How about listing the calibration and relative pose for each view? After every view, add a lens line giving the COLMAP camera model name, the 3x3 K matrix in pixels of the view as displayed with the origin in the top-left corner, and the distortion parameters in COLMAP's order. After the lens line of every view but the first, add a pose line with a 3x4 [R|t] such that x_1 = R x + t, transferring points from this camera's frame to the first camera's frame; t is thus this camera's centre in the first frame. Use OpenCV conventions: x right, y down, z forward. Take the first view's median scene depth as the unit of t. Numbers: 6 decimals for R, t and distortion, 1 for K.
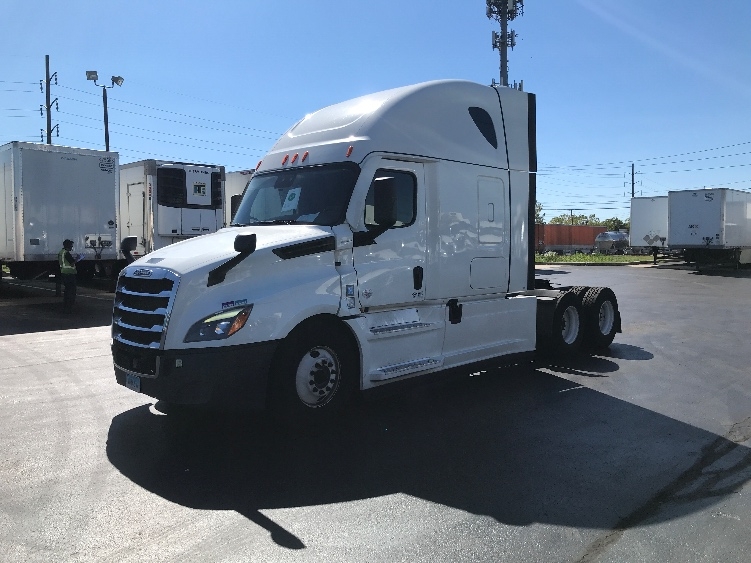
lens RADIAL K [[614.6, 0, 377.8], [0, 614.6, 277.0], [0, 0, 1]] dist [0.041772, -0.053515]
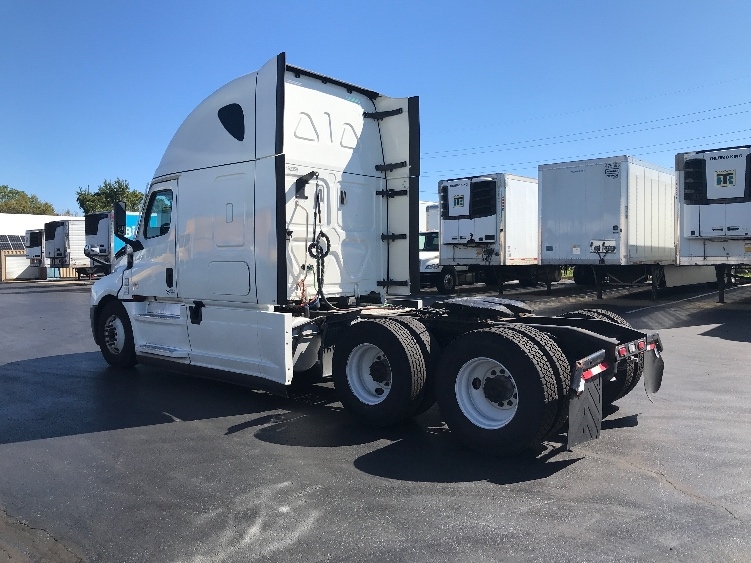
lens RADIAL K [[614.6, 0, 392.4], [0, 614.6, 286.8], [0, 0, 1]] dist [0.041772, -0.053515]
pose [[0.064343, 0.050840, -0.996632, 1.379359], [-0.044236, 0.997865, 0.048047, -0.062010], [0.996947, 0.040996, 0.066455, 1.455907]]
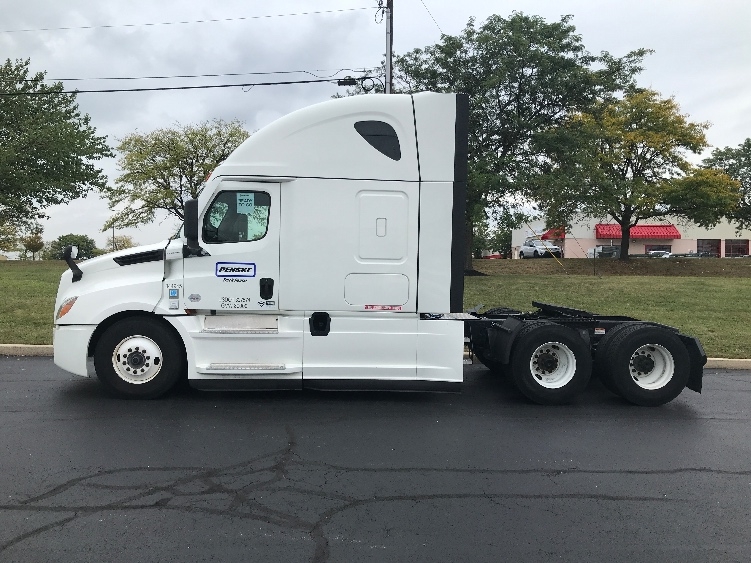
lens RADIAL K [[614.6, 0, 370.0], [0, 614.6, 279.1], [0, 0, 1]] dist [0.041772, -0.053515]
pose [[0.733787, 0.045149, -0.677877, 1.008009], [-0.059223, 0.998242, 0.002379, -0.031101], [0.676793, 0.038400, 0.735171, 0.352047]]
